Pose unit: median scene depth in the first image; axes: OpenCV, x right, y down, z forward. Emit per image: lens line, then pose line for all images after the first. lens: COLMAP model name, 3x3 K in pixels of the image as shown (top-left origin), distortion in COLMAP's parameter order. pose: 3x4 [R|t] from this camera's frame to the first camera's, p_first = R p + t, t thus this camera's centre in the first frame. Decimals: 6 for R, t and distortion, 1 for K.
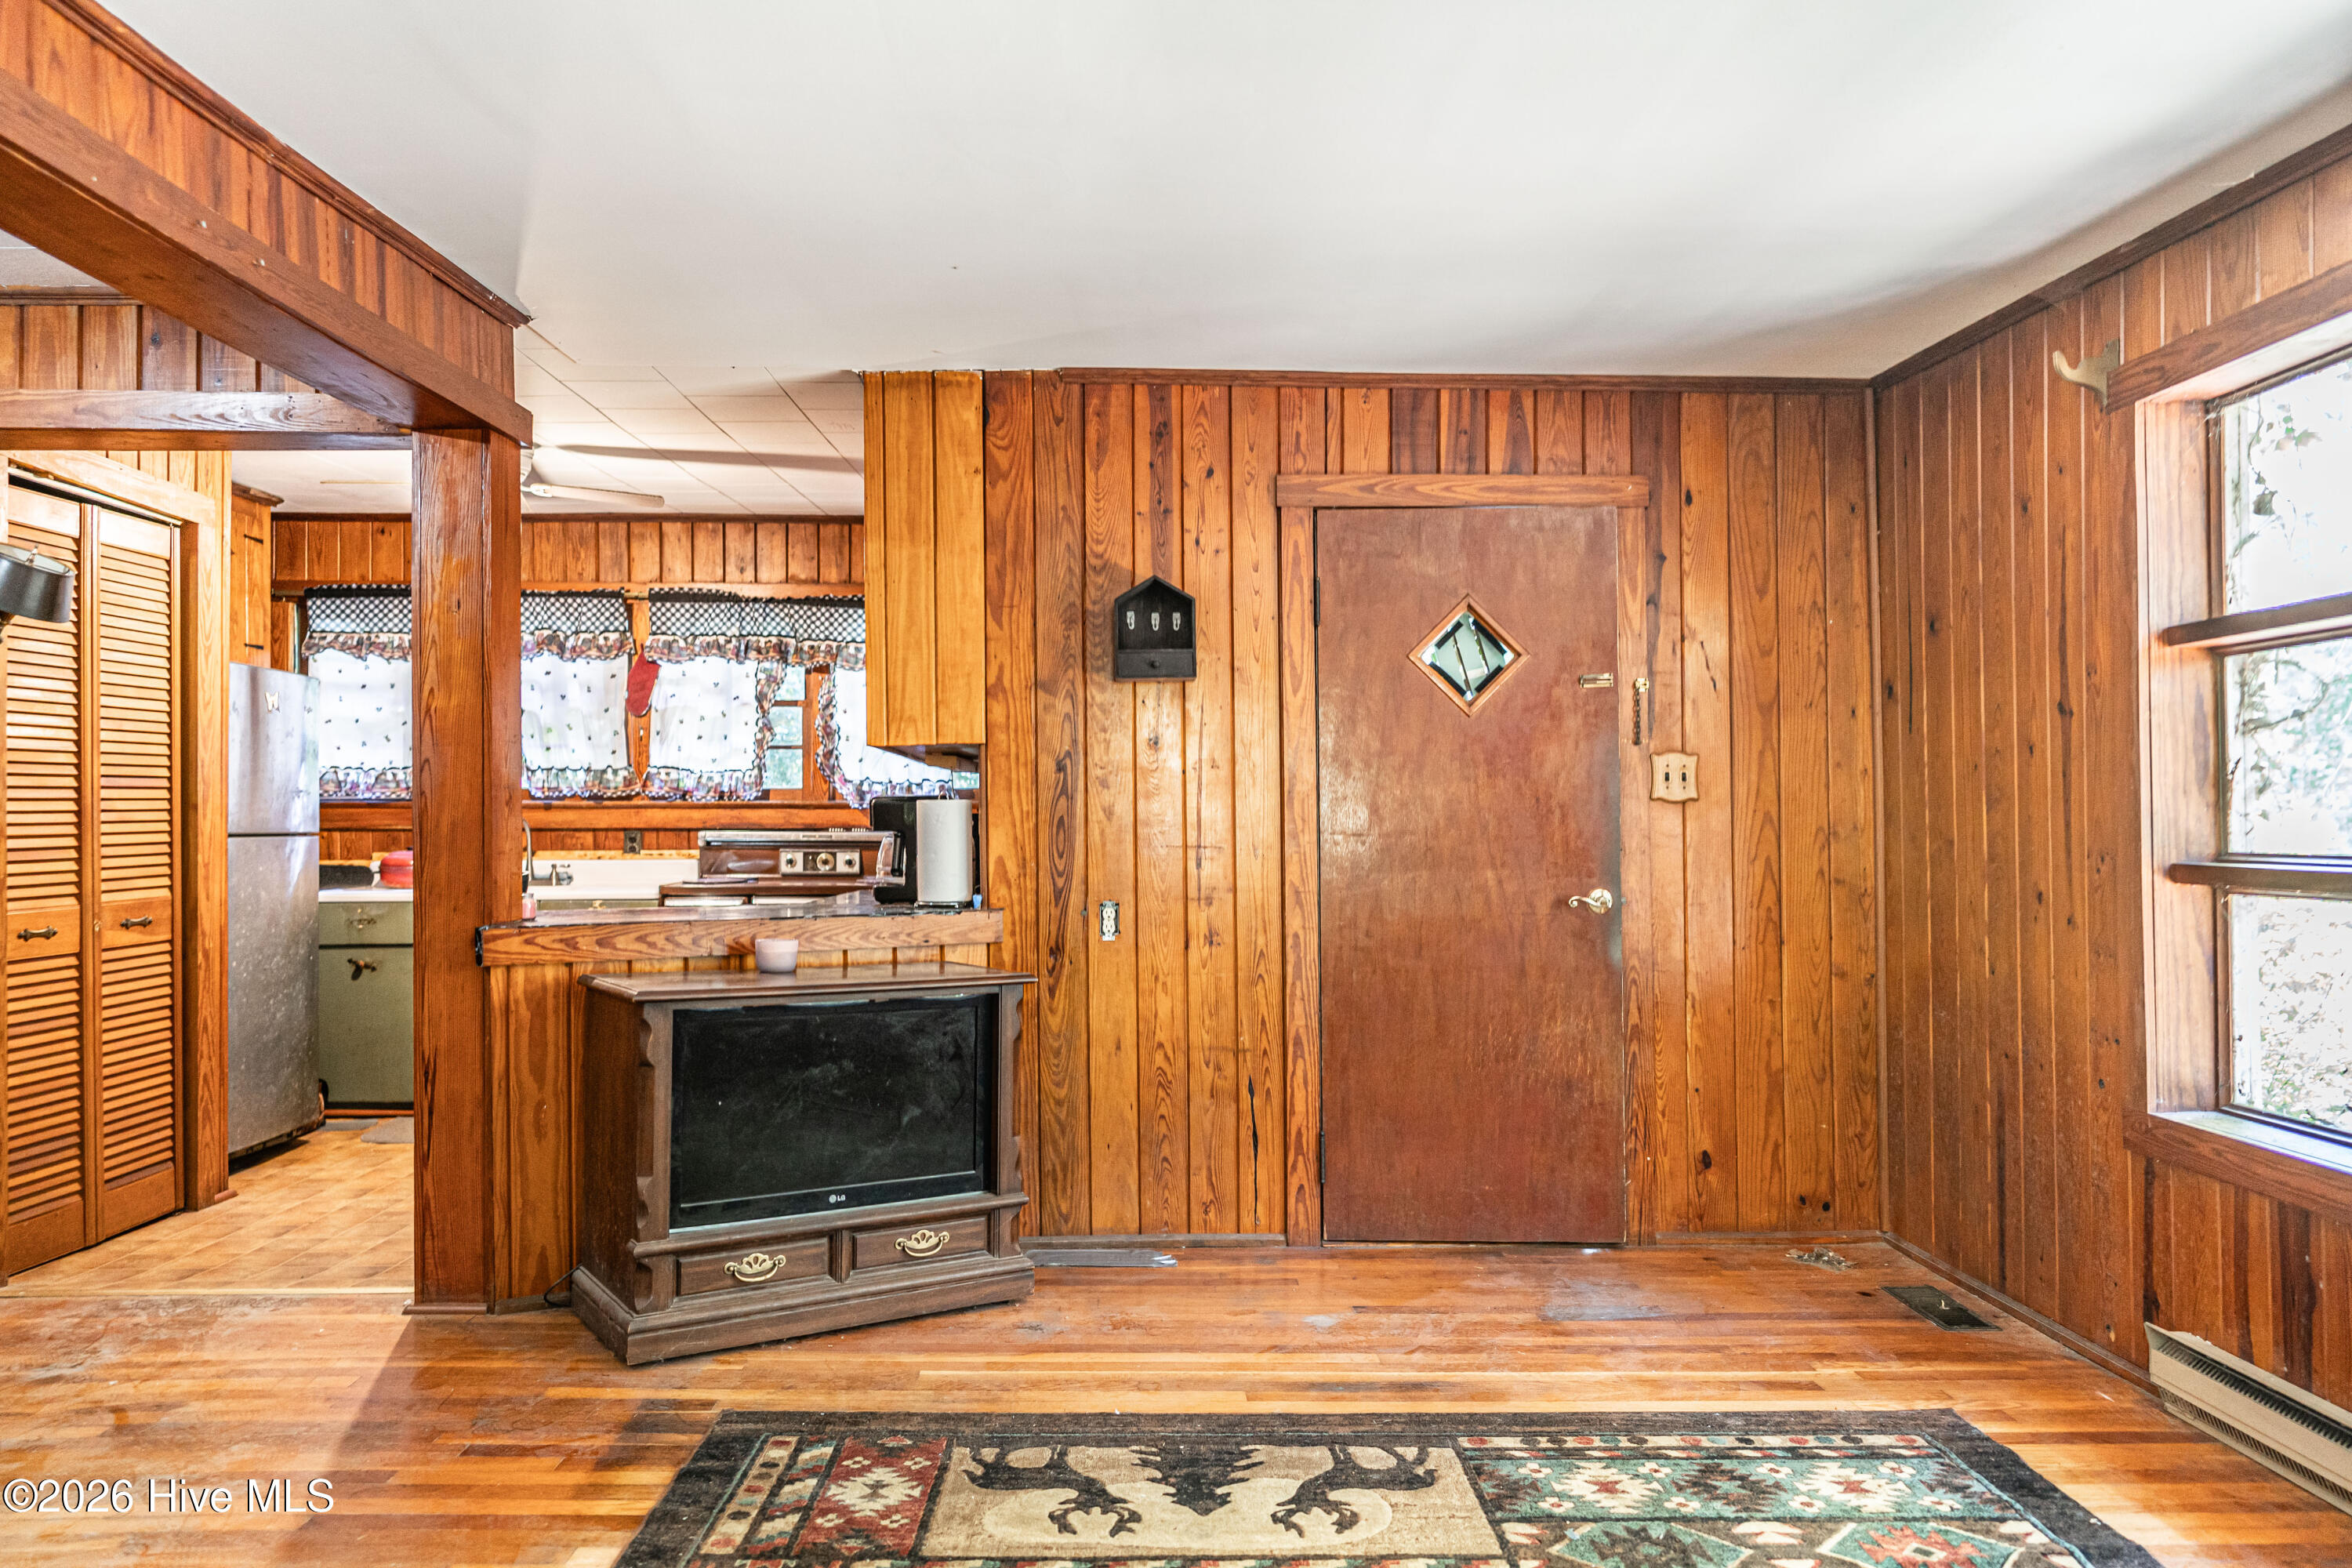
lens RADIAL K [[1571.7, 0, 1179.0], [0, 1571.7, 795.1], [0, 0, 1]] dist [-0.001481, 0.004895]
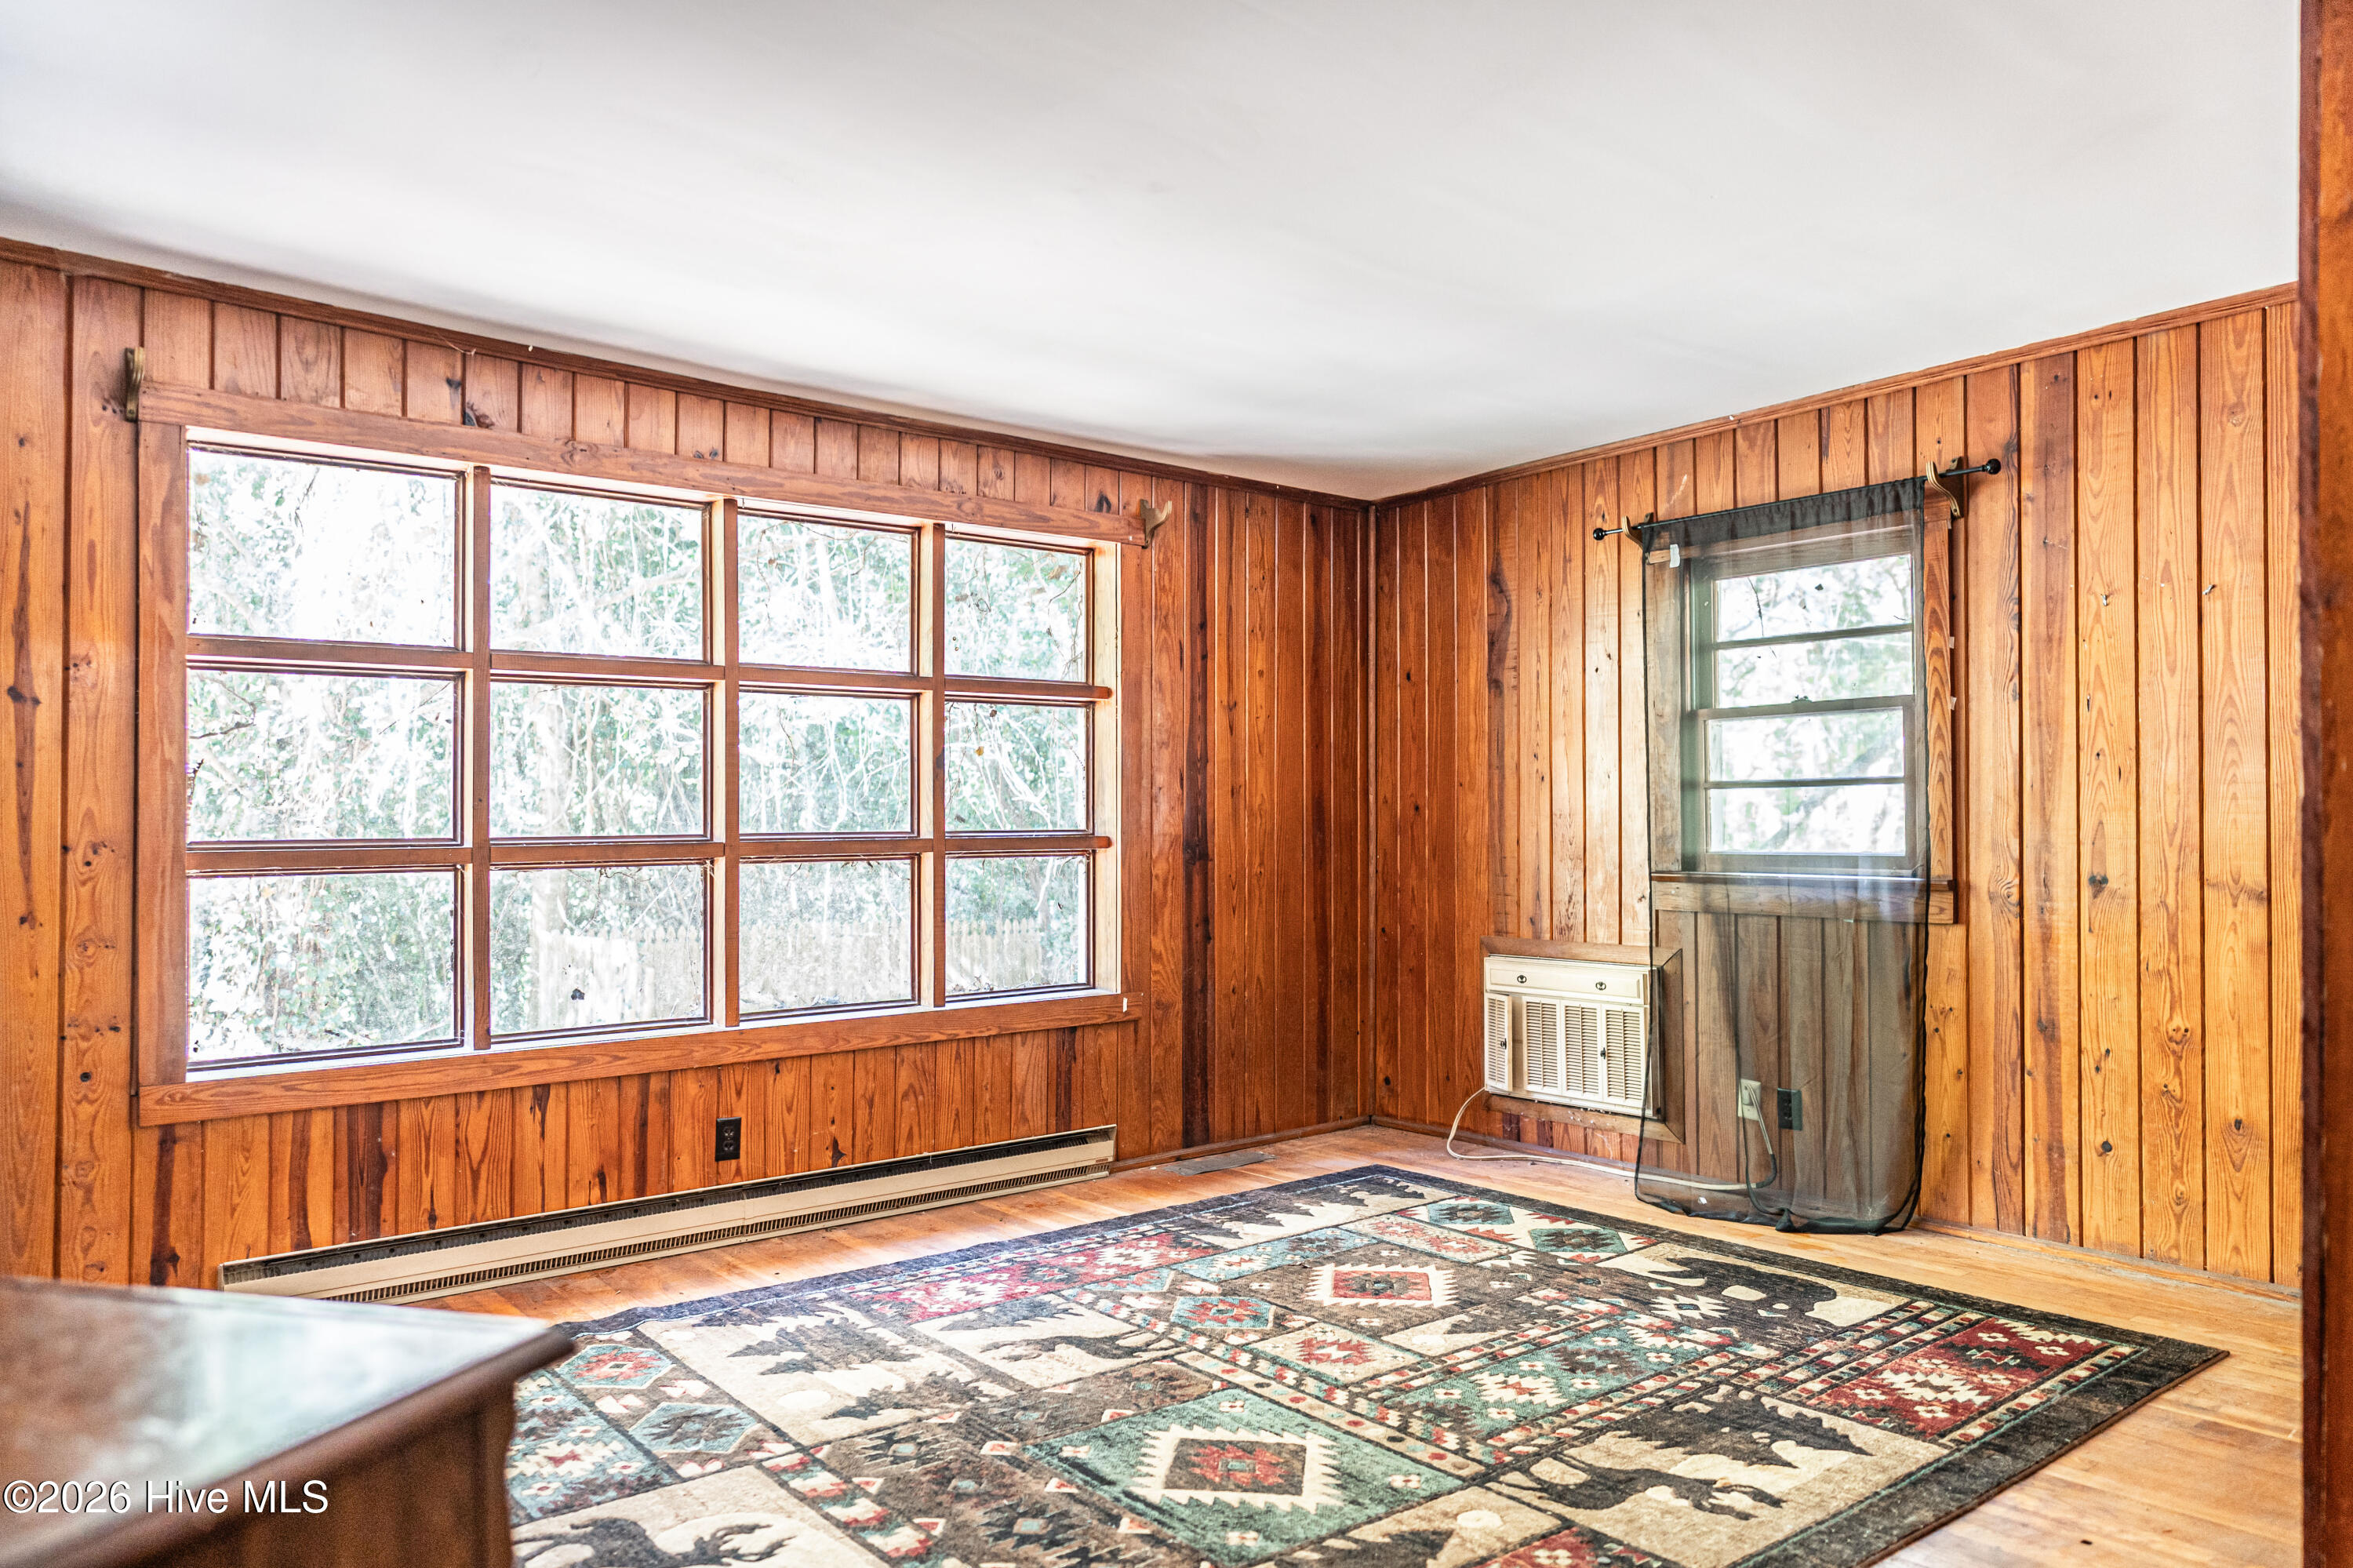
lens RADIAL K [[1572.4, 0, 1179.5], [0, 1572.4, 795.1], [0, 0, 1]] dist [-0.001481, 0.004895]
pose [[-0.603720, 0.020143, 0.796942, -0.761254], [0.002435, 0.999723, -0.023424, 0.035928], [-0.797192, -0.012201, -0.603602, 1.264001]]
